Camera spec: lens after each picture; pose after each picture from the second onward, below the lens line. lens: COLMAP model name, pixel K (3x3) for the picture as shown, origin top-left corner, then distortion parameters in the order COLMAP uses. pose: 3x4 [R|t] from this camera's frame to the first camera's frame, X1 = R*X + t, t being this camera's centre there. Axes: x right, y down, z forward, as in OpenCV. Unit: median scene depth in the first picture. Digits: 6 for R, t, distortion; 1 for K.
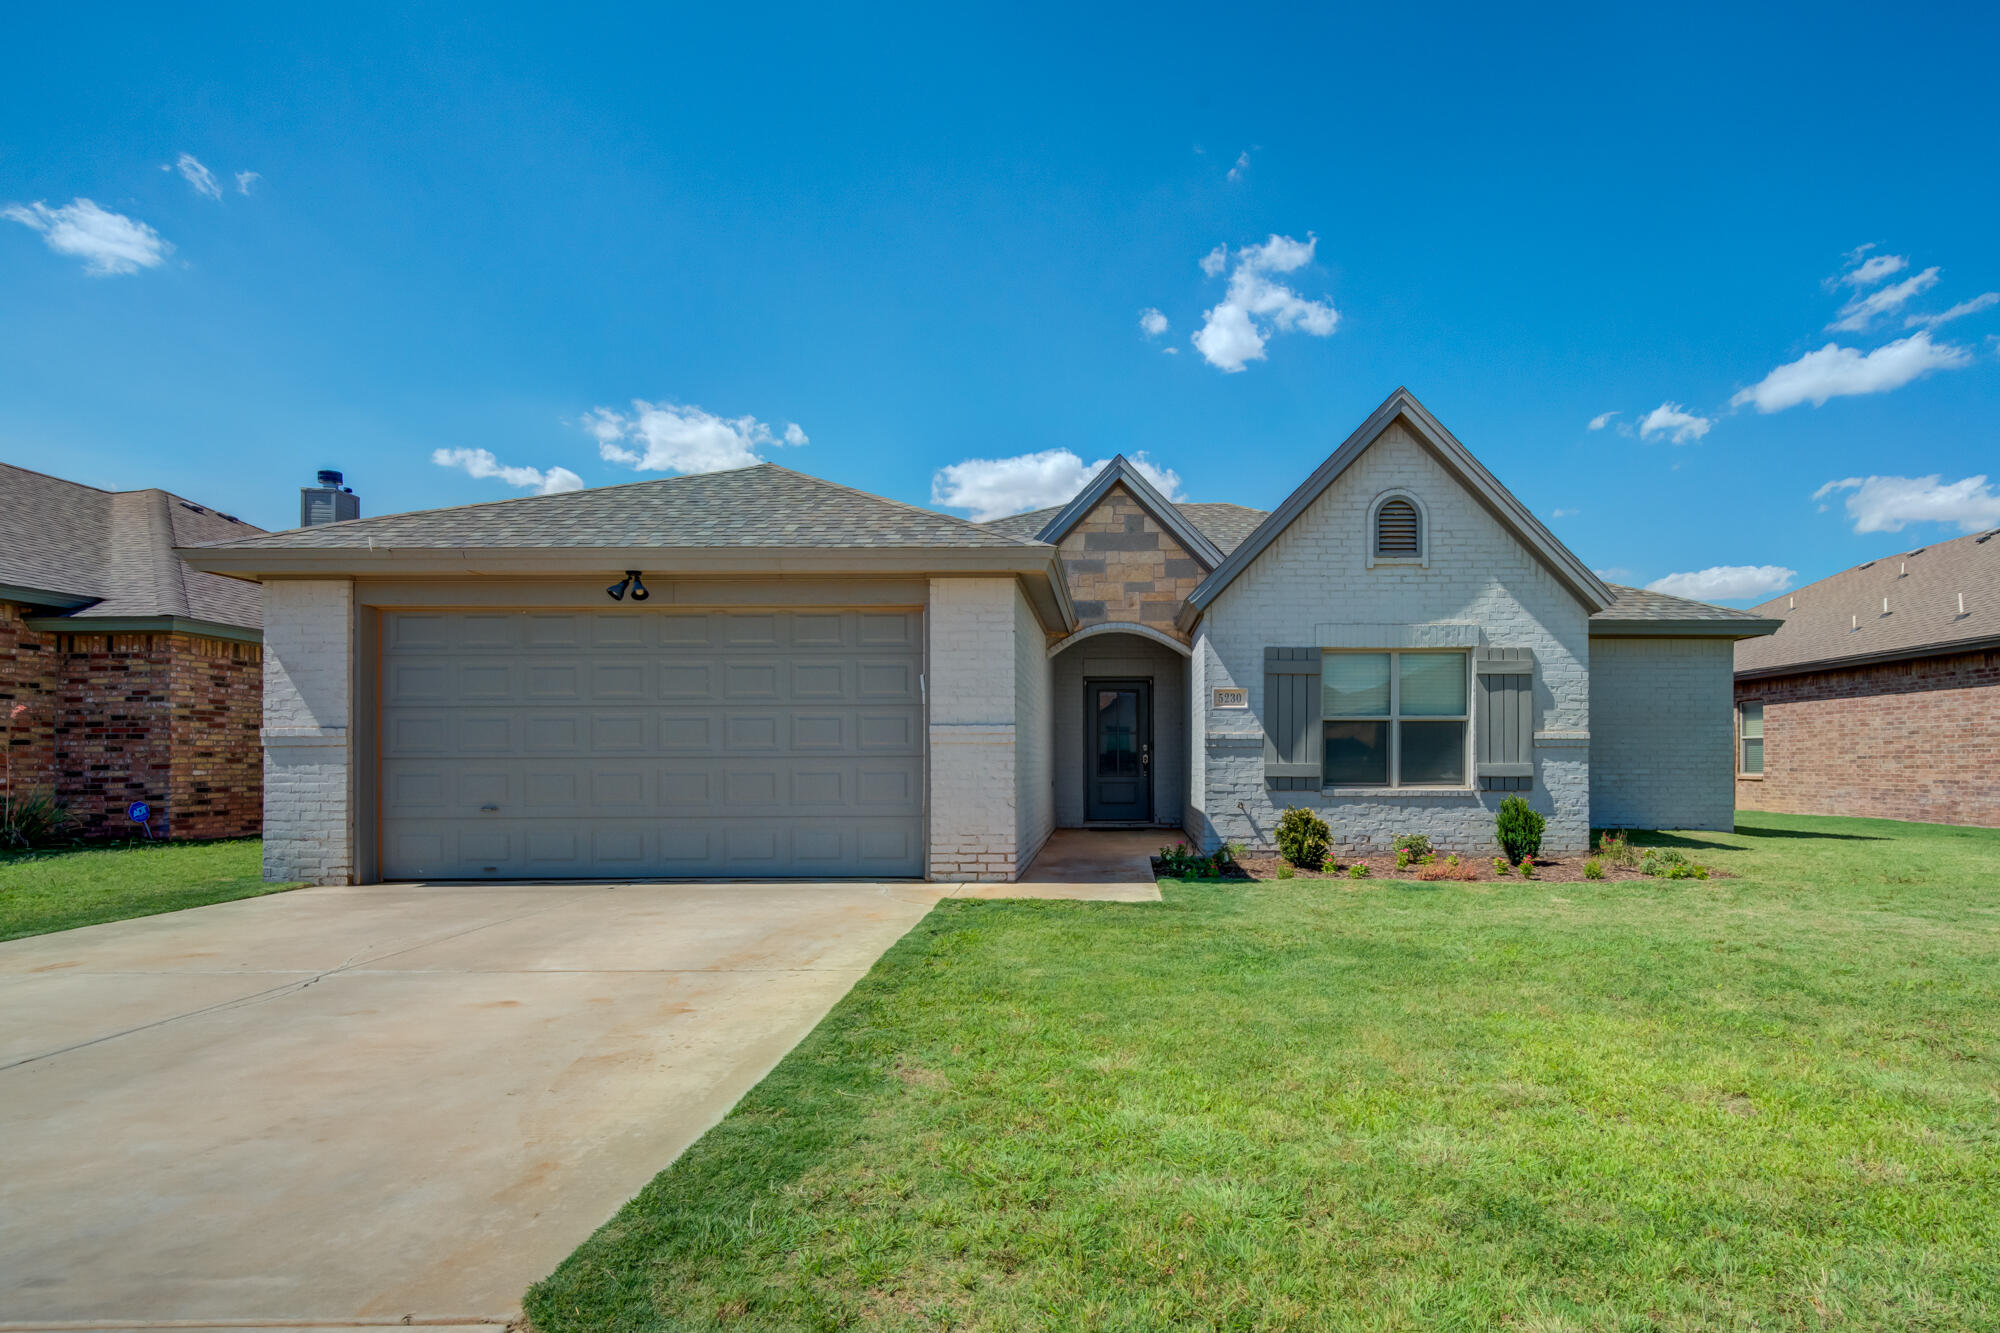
lens RADIAL K [[962.2, 0, 1001.9], [0, 962.2, 761.9], [0, 0, 1]] dist [0.004020, 0.000254]
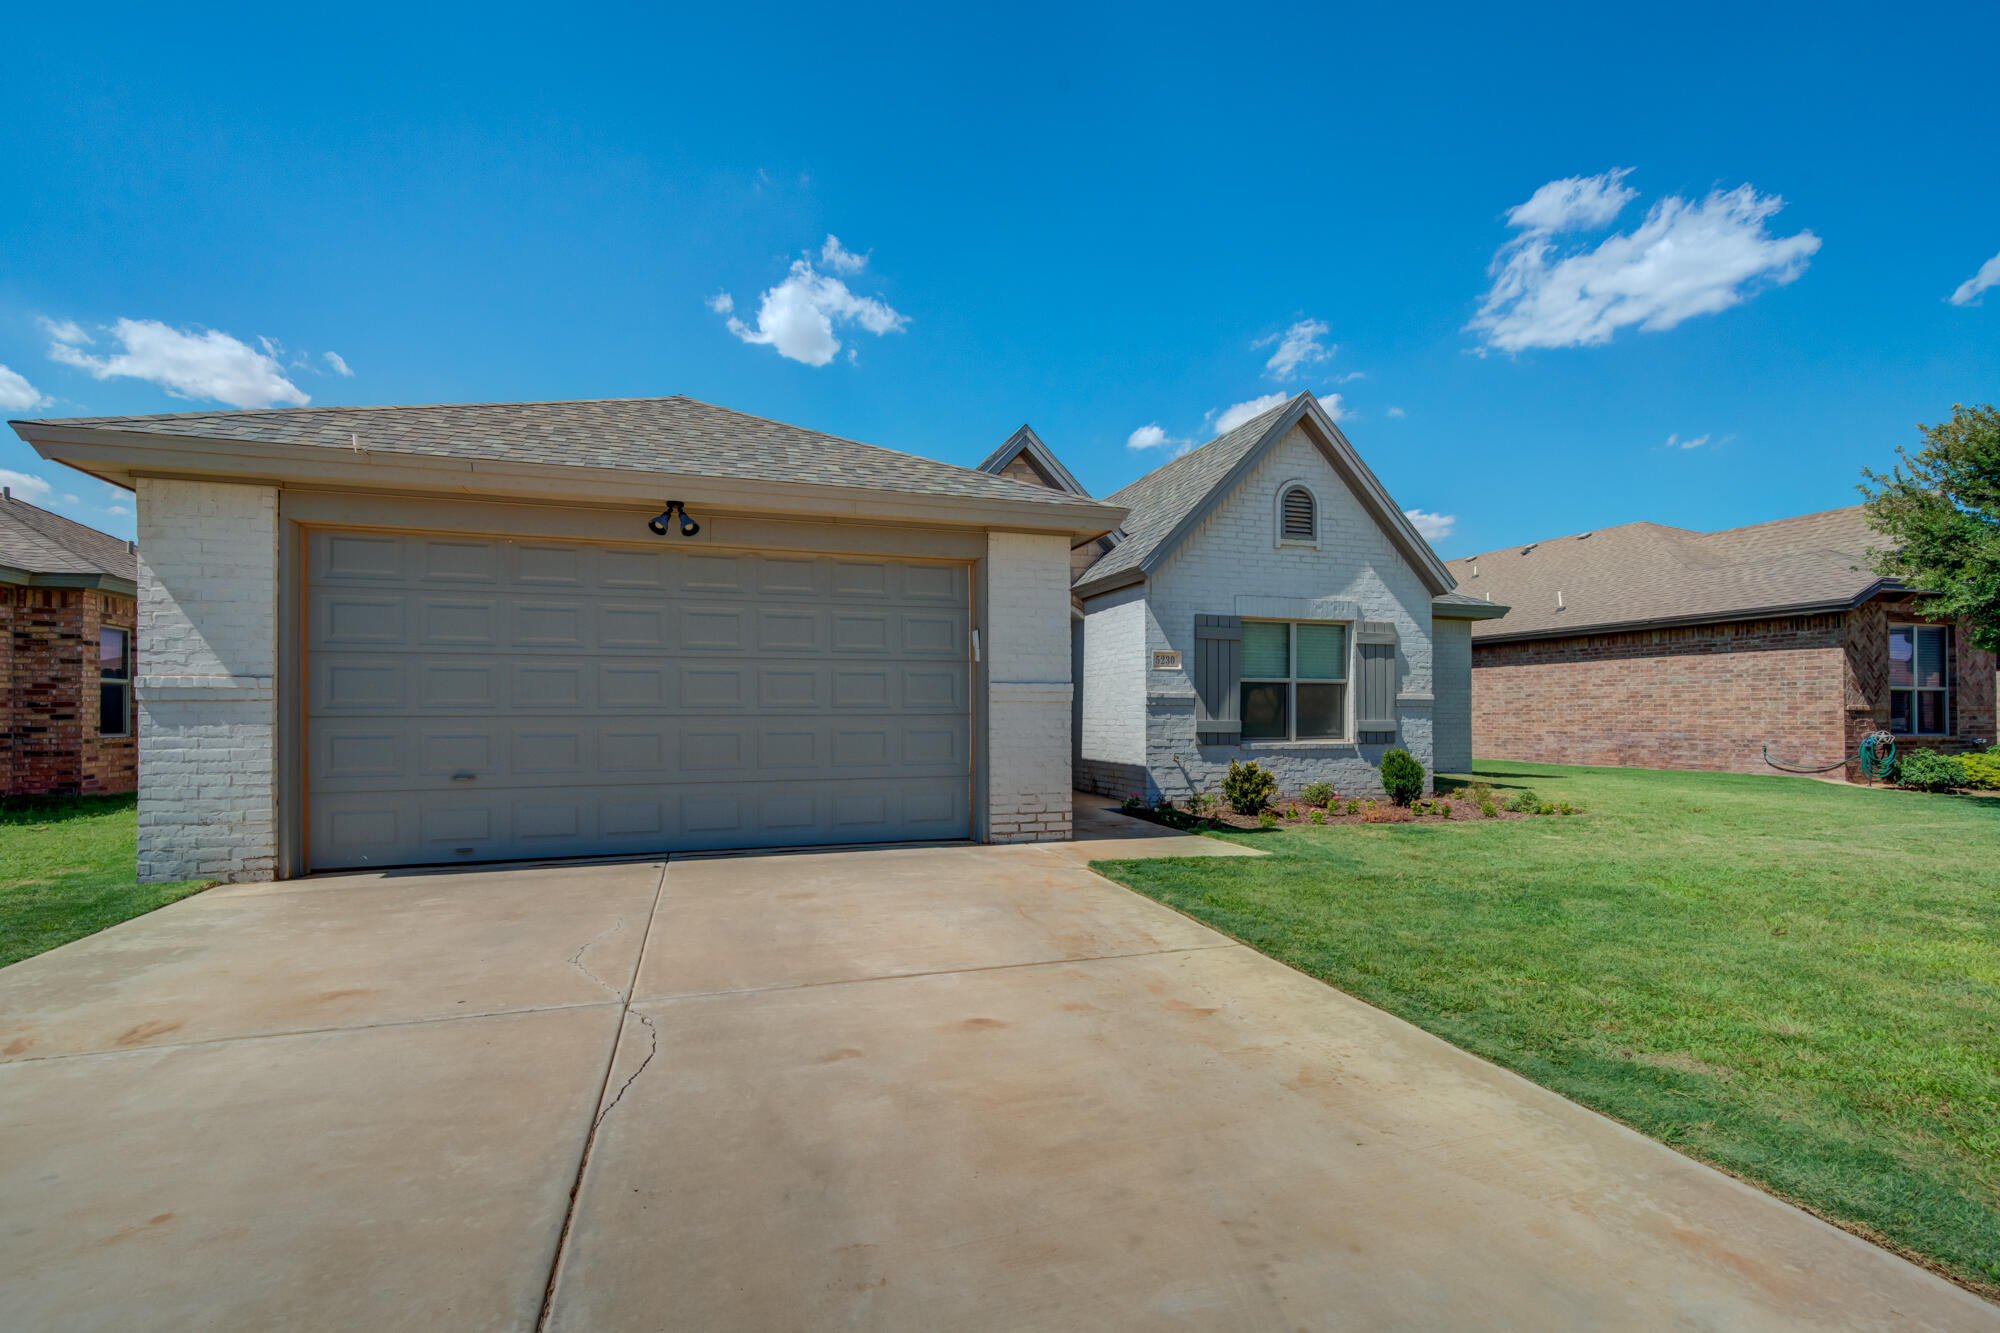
lens RADIAL K [[906.3, 0, 999.0], [0, 906.3, 710.2], [0, 0, 1]] dist [0.002535, 0.000329]
pose [[0.949589, 0.002720, 0.313487, -0.262886], [-0.000866, 0.999981, -0.006052, -0.003554], [-0.313497, 0.005476, 0.949573, 0.093071]]
